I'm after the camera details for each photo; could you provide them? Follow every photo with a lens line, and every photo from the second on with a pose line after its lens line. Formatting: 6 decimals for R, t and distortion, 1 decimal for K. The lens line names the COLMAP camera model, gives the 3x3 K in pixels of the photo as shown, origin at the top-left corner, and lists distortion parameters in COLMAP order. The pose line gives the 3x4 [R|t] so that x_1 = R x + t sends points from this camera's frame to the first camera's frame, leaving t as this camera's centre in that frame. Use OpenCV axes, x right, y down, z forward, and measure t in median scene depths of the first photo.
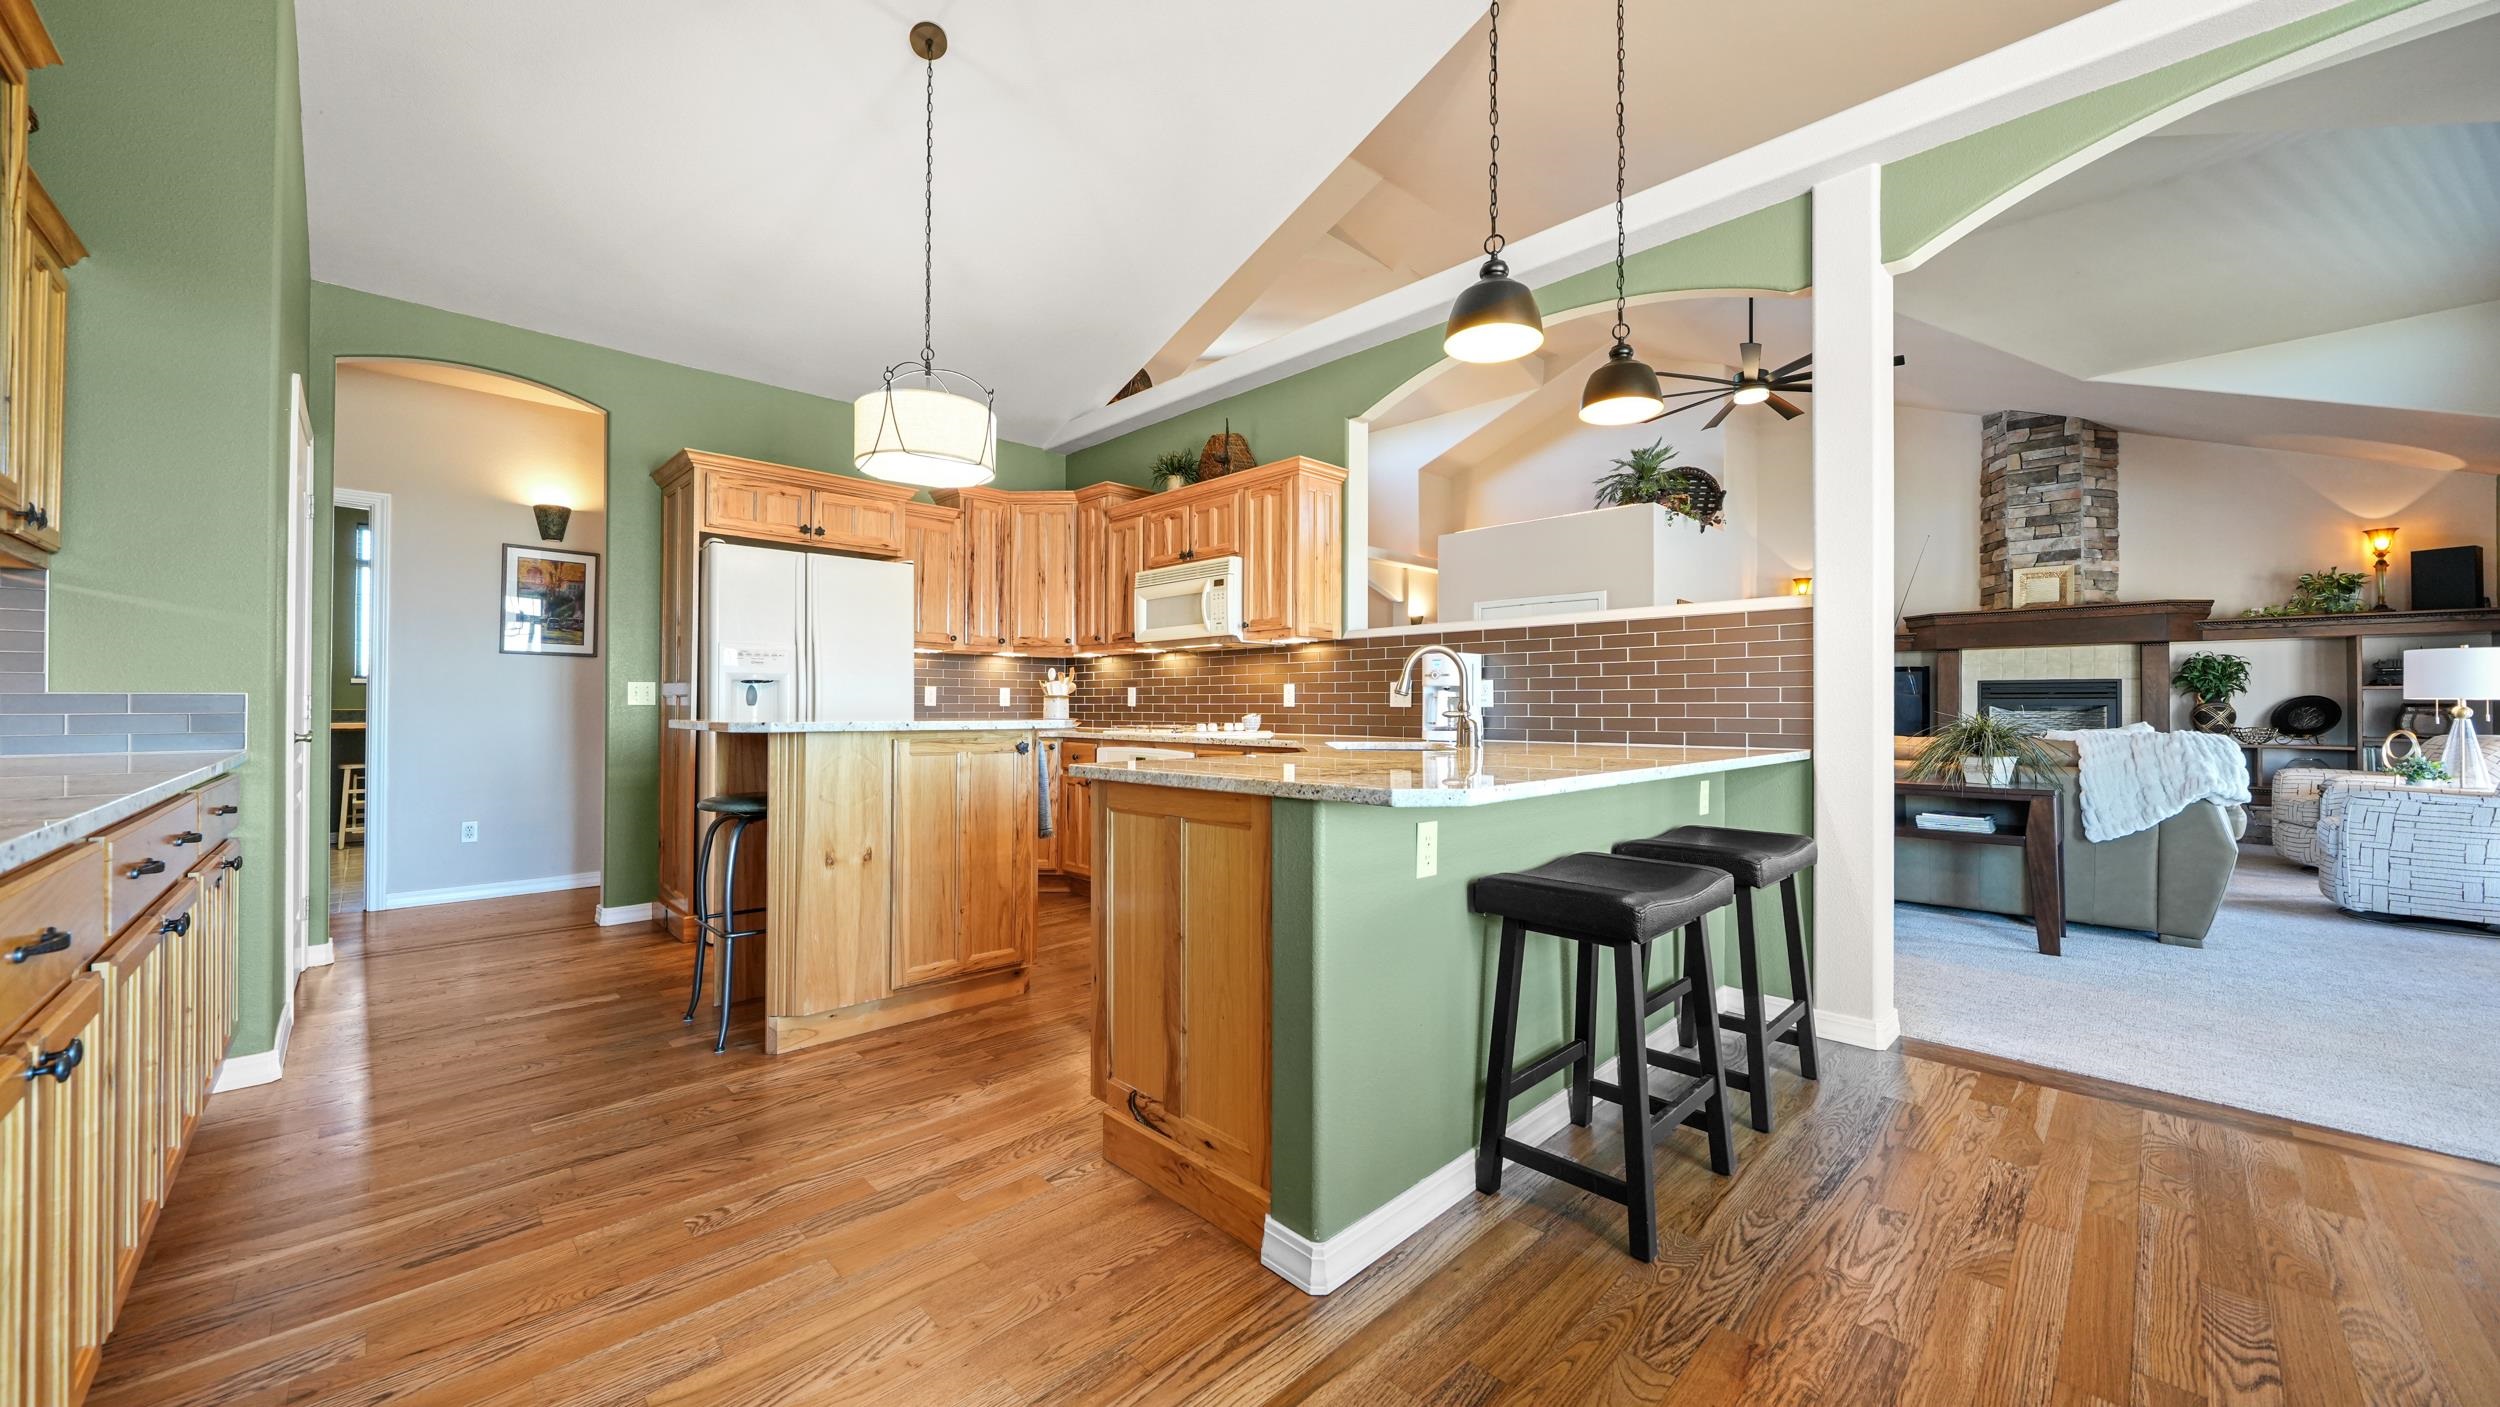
lens RADIAL K [[897.2, 0, 1264.6], [0, 897.2, 704.7], [0, 0, 1]] dist [-0.009213, 0.001456]
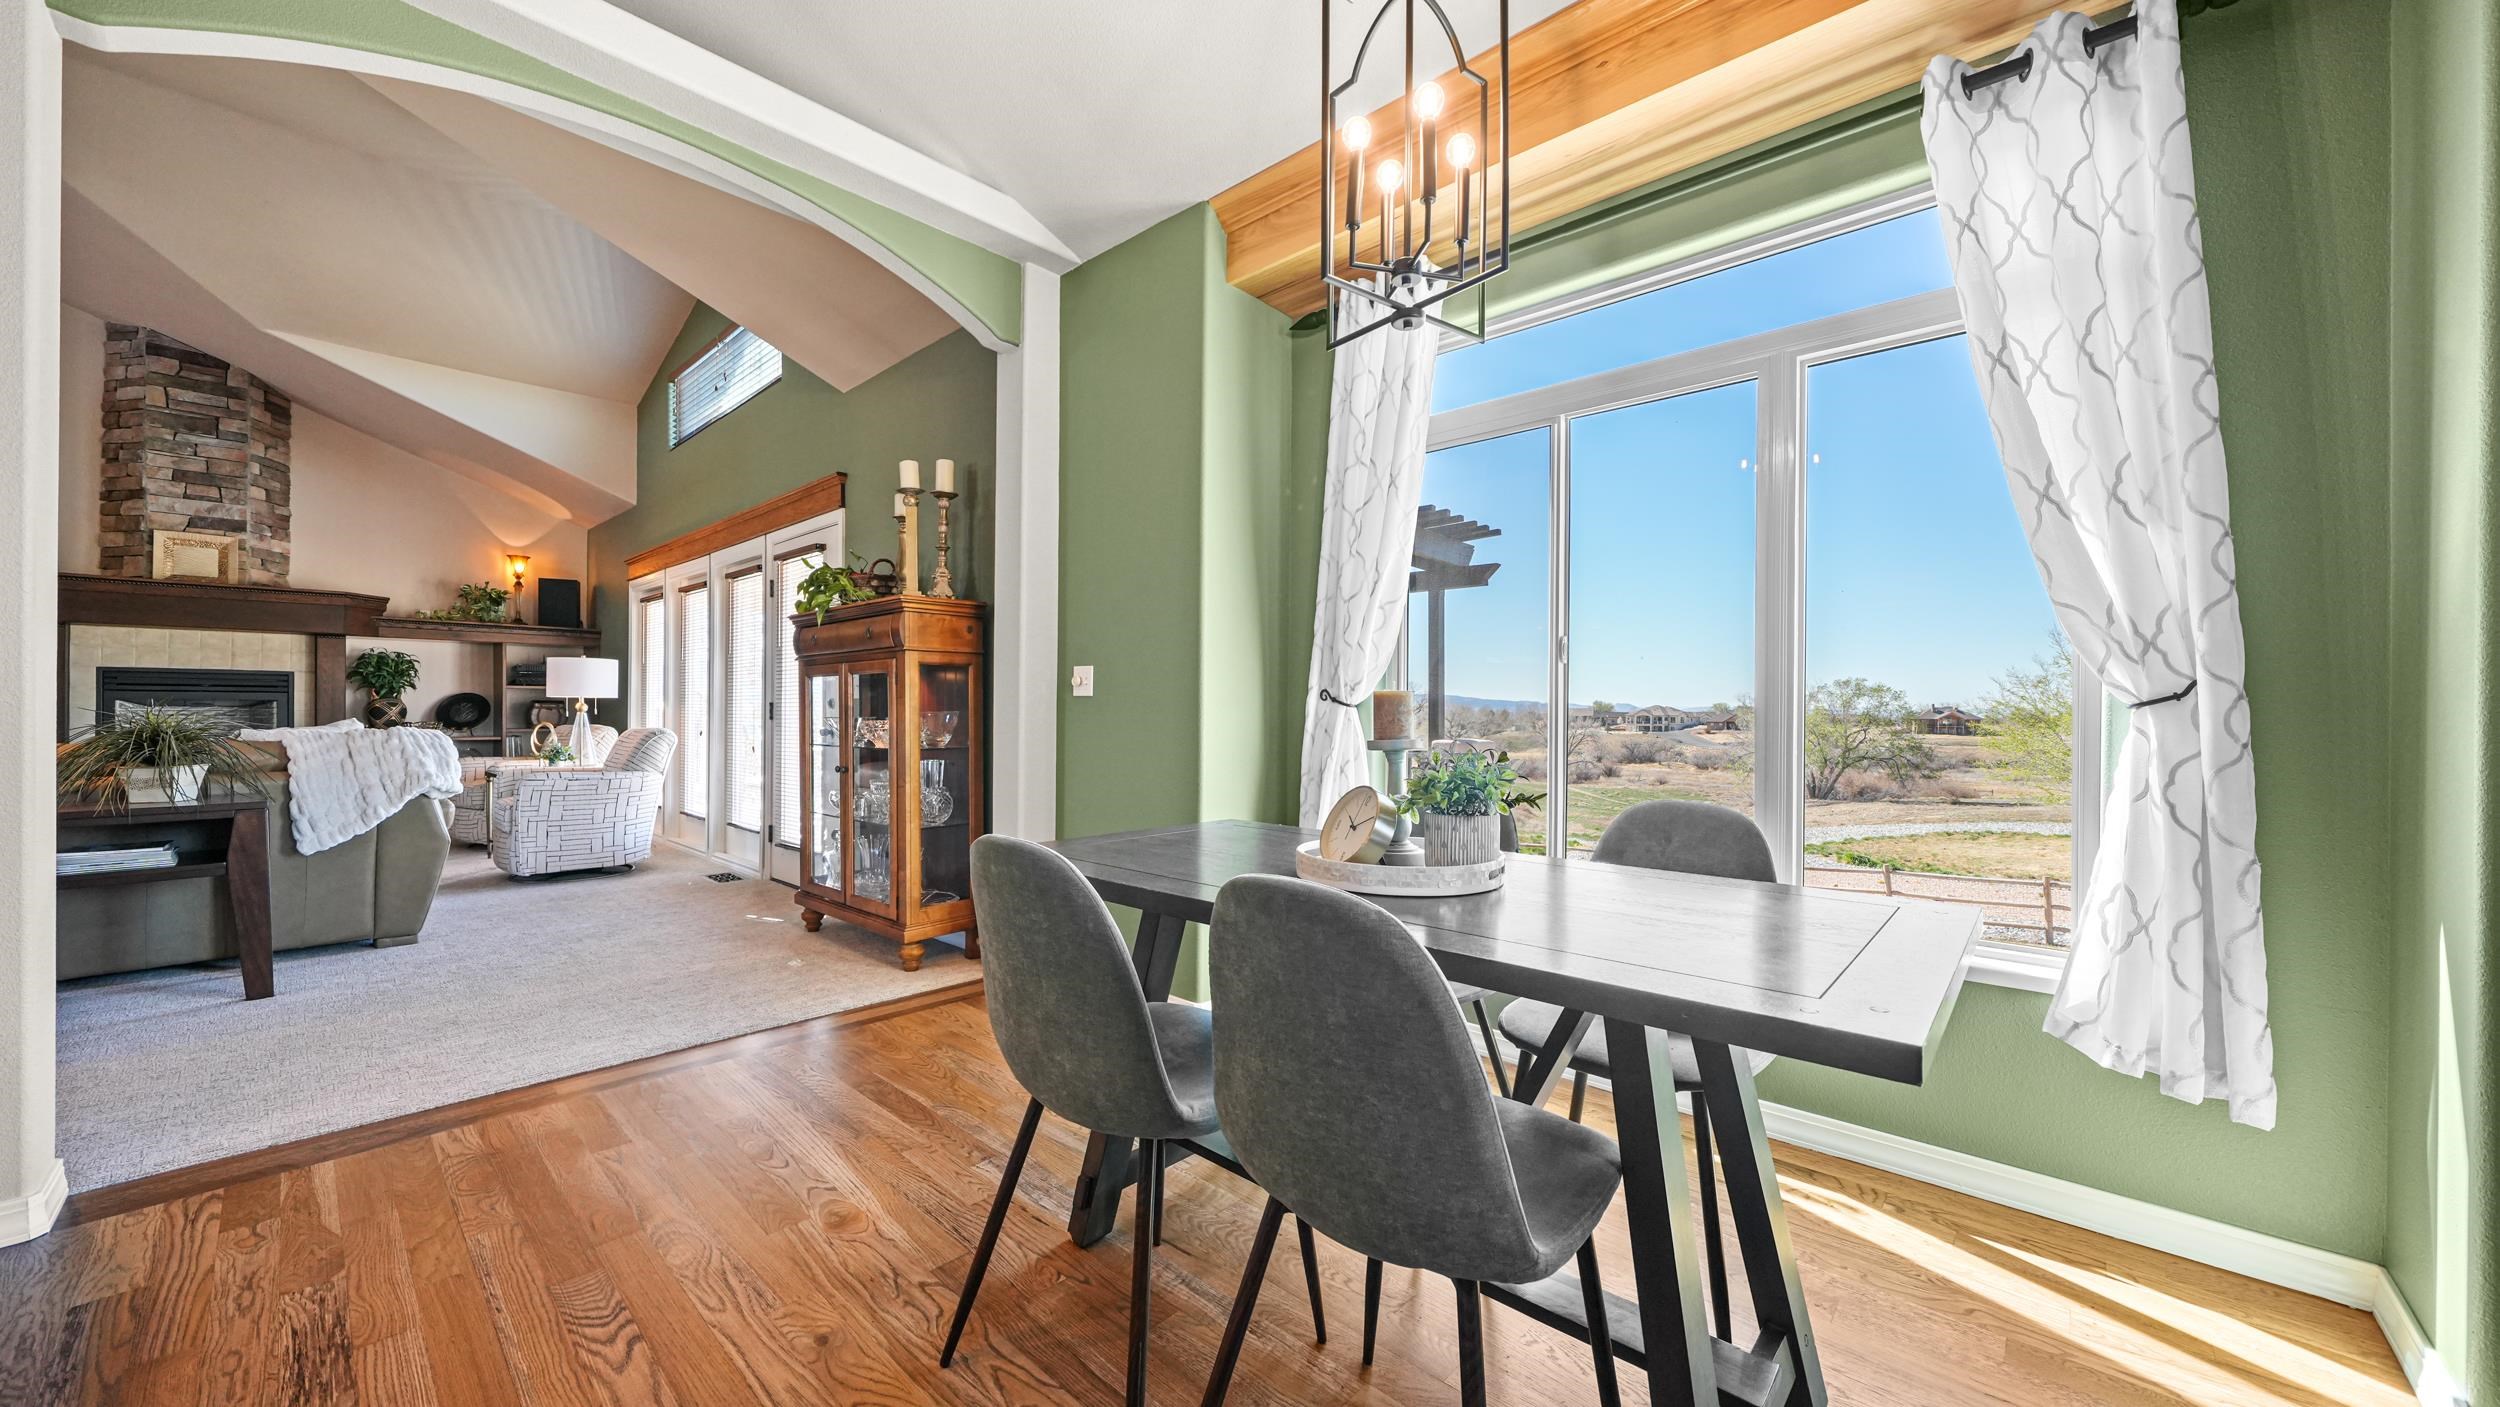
lens RADIAL K [[897.2, 0, 1226.2], [0, 897.2, 709.7], [0, 0, 1]] dist [-0.009213, 0.001456]
pose [[-0.033023, -0.003708, 0.999448, 0.017120], [-0.006709, 0.999971, 0.003488, 0.001154], [-0.999432, -0.006590, -0.033047, 0.101769]]
